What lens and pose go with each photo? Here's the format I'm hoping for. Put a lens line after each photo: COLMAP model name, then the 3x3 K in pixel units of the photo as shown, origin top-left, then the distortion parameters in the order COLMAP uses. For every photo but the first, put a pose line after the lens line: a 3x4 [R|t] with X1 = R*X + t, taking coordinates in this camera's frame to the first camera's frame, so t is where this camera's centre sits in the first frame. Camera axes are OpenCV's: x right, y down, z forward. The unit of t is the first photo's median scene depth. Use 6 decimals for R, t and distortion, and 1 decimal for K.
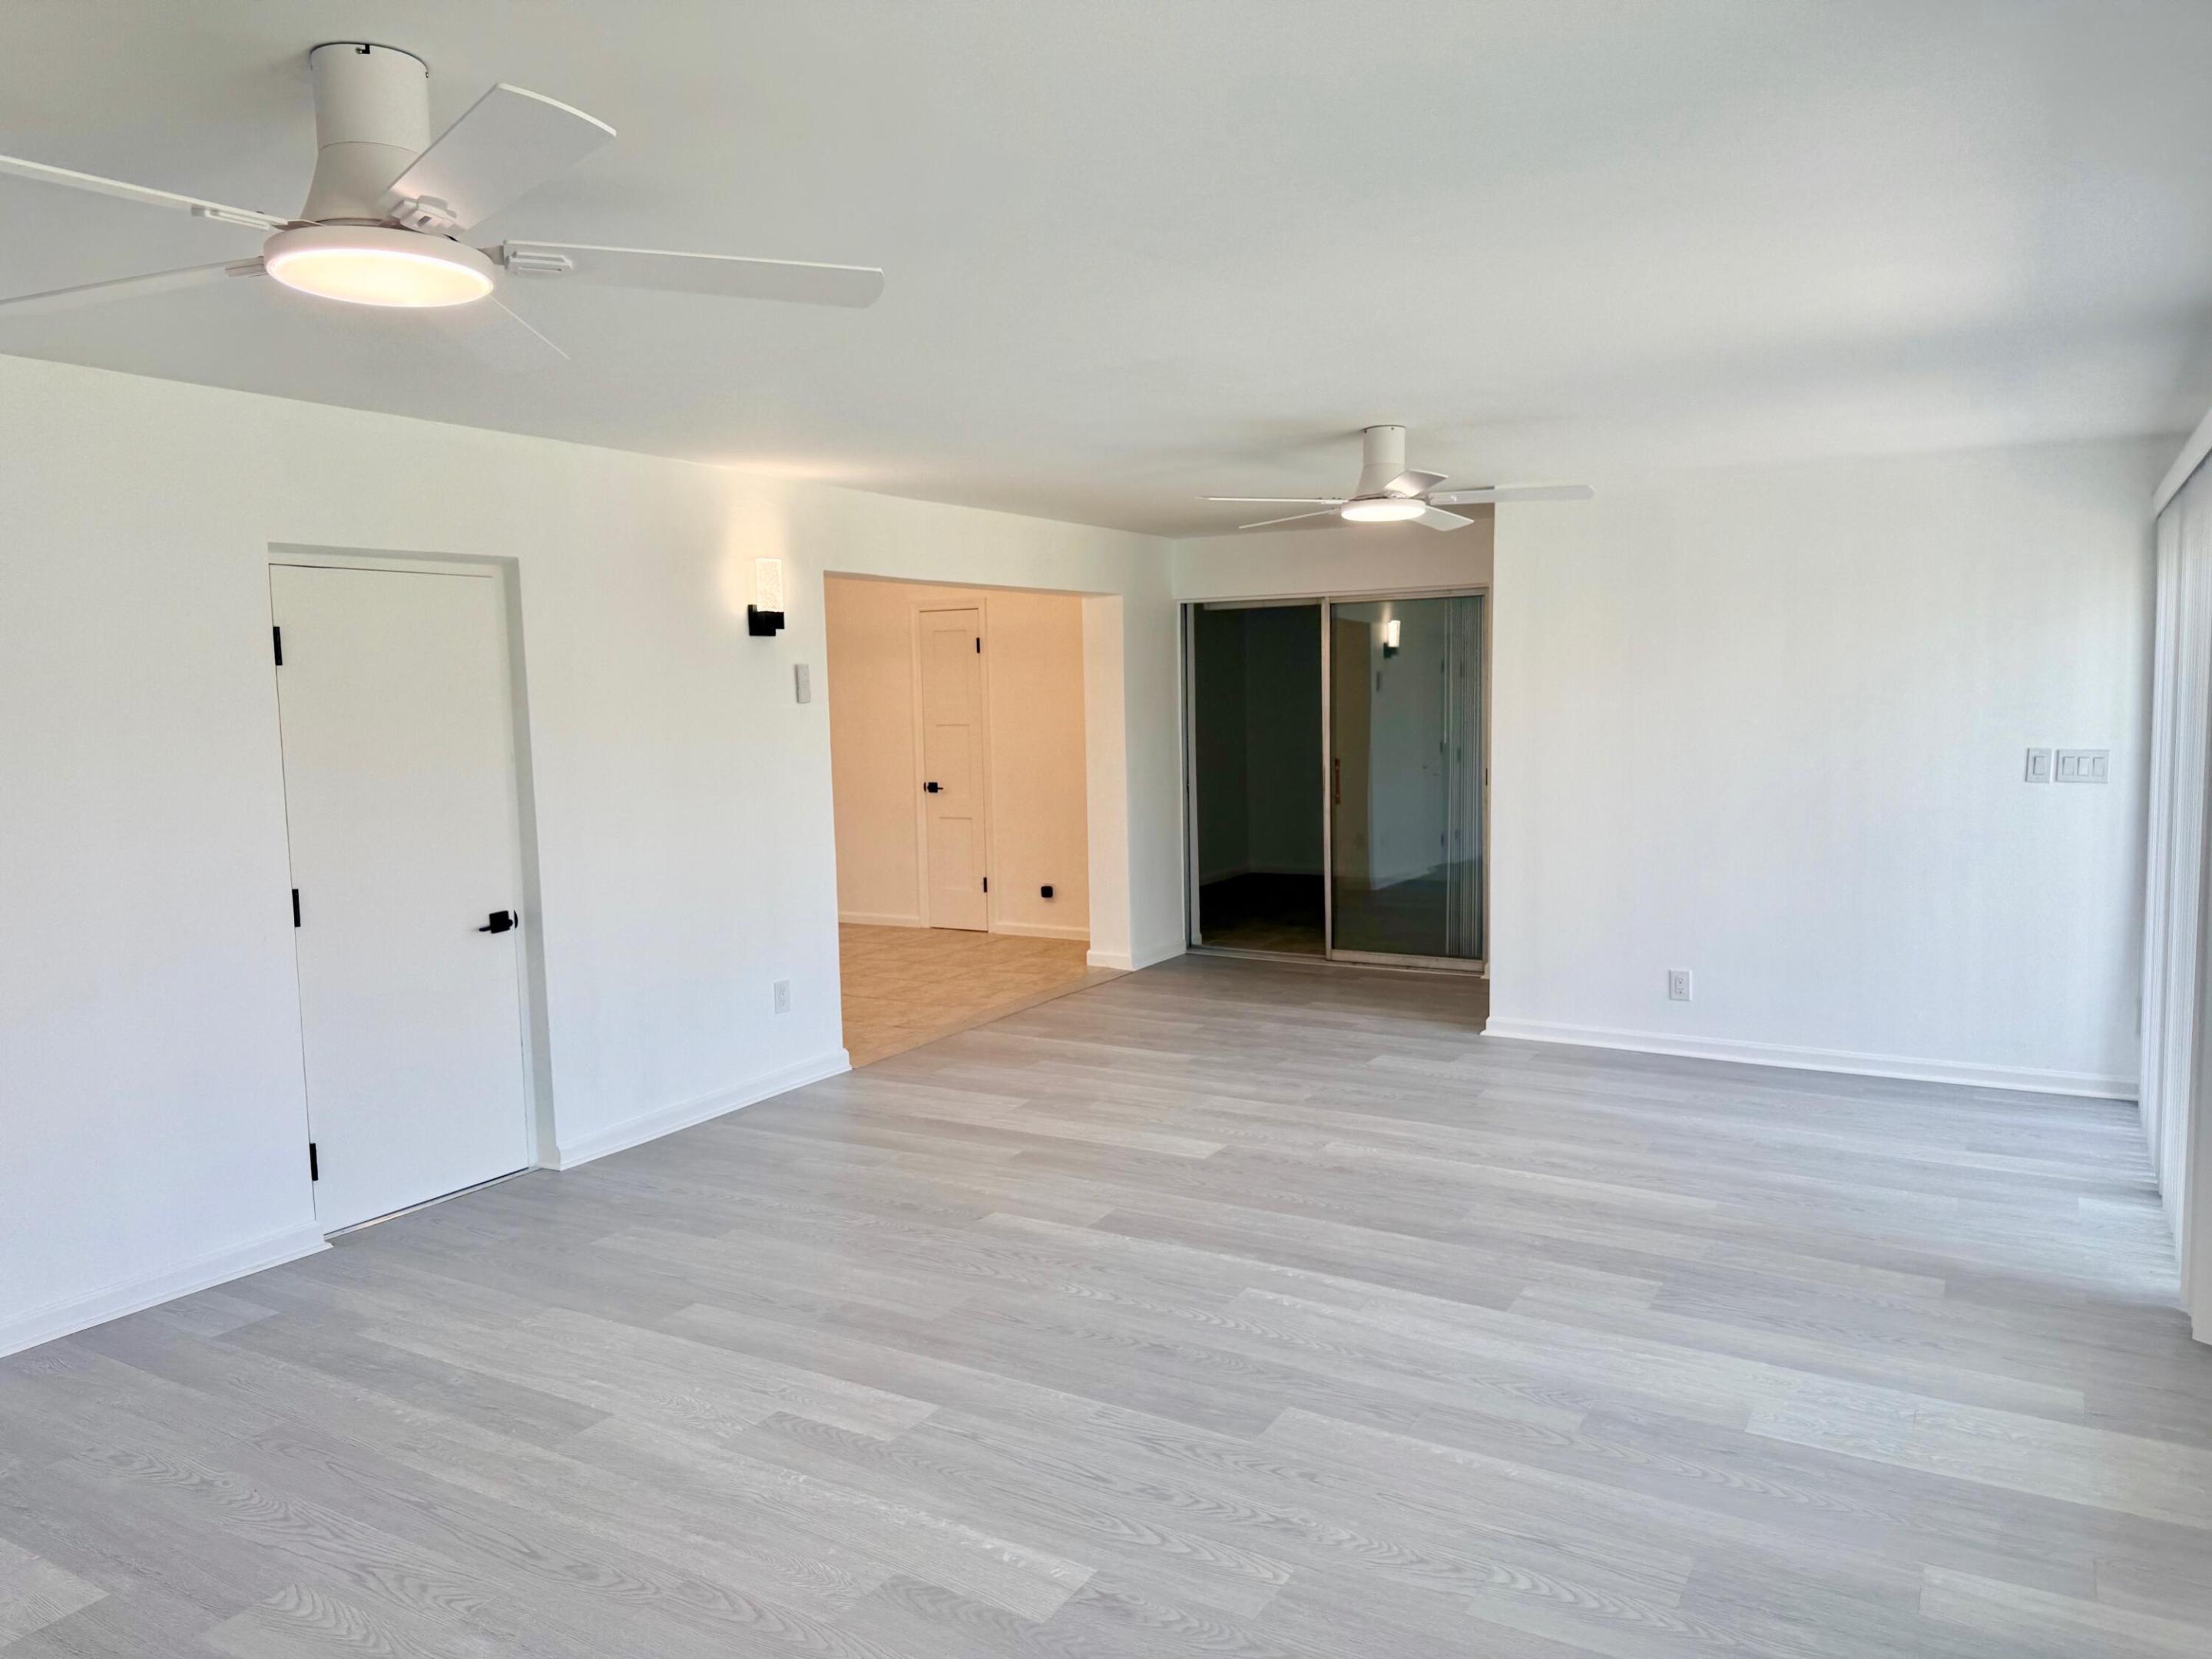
lens RADIAL K [[1578.7, 0, 1107.5], [0, 1578.7, 835.7], [0, 0, 1]] dist [0.038085, -0.028121]
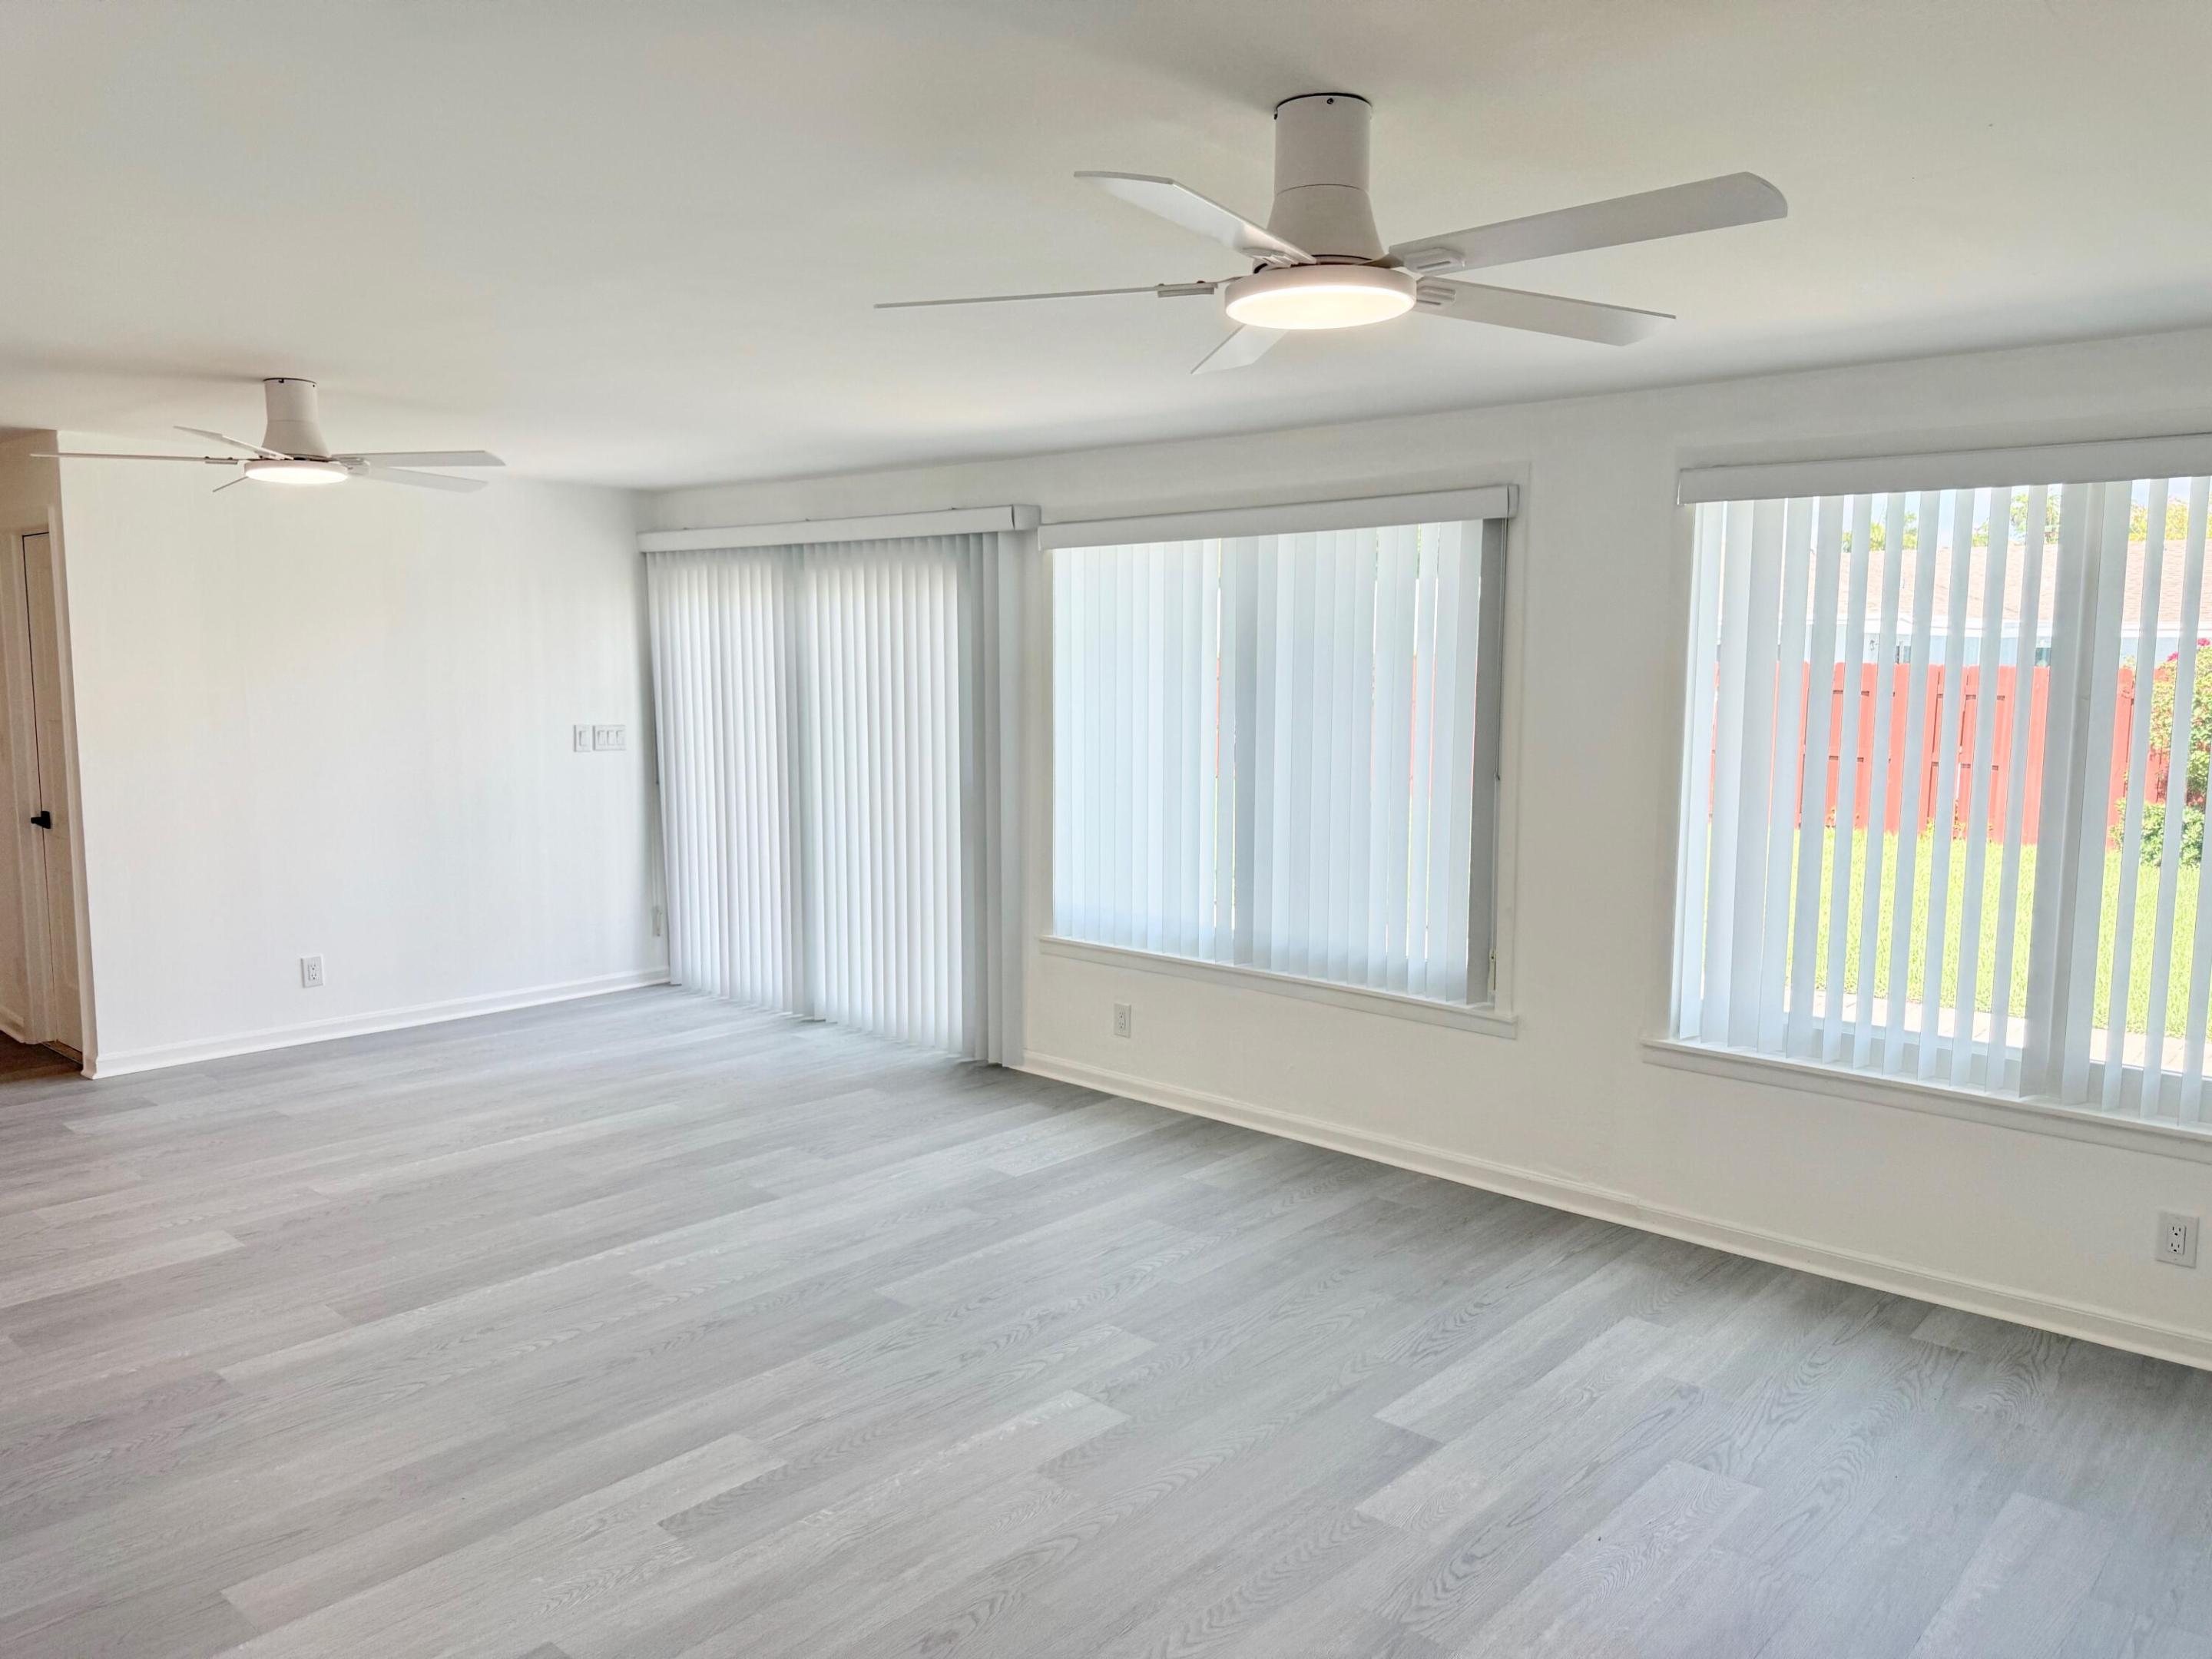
lens RADIAL K [[1578.7, 0, 1108.3], [0, 1578.7, 827.2], [0, 0, 1]] dist [0.038085, -0.028121]
pose [[0.200968, -0.089771, 0.975476, -0.810926], [0.086460, 0.993531, 0.073620, -0.043351], [-0.975775, 0.069544, 0.207429, 0.474935]]
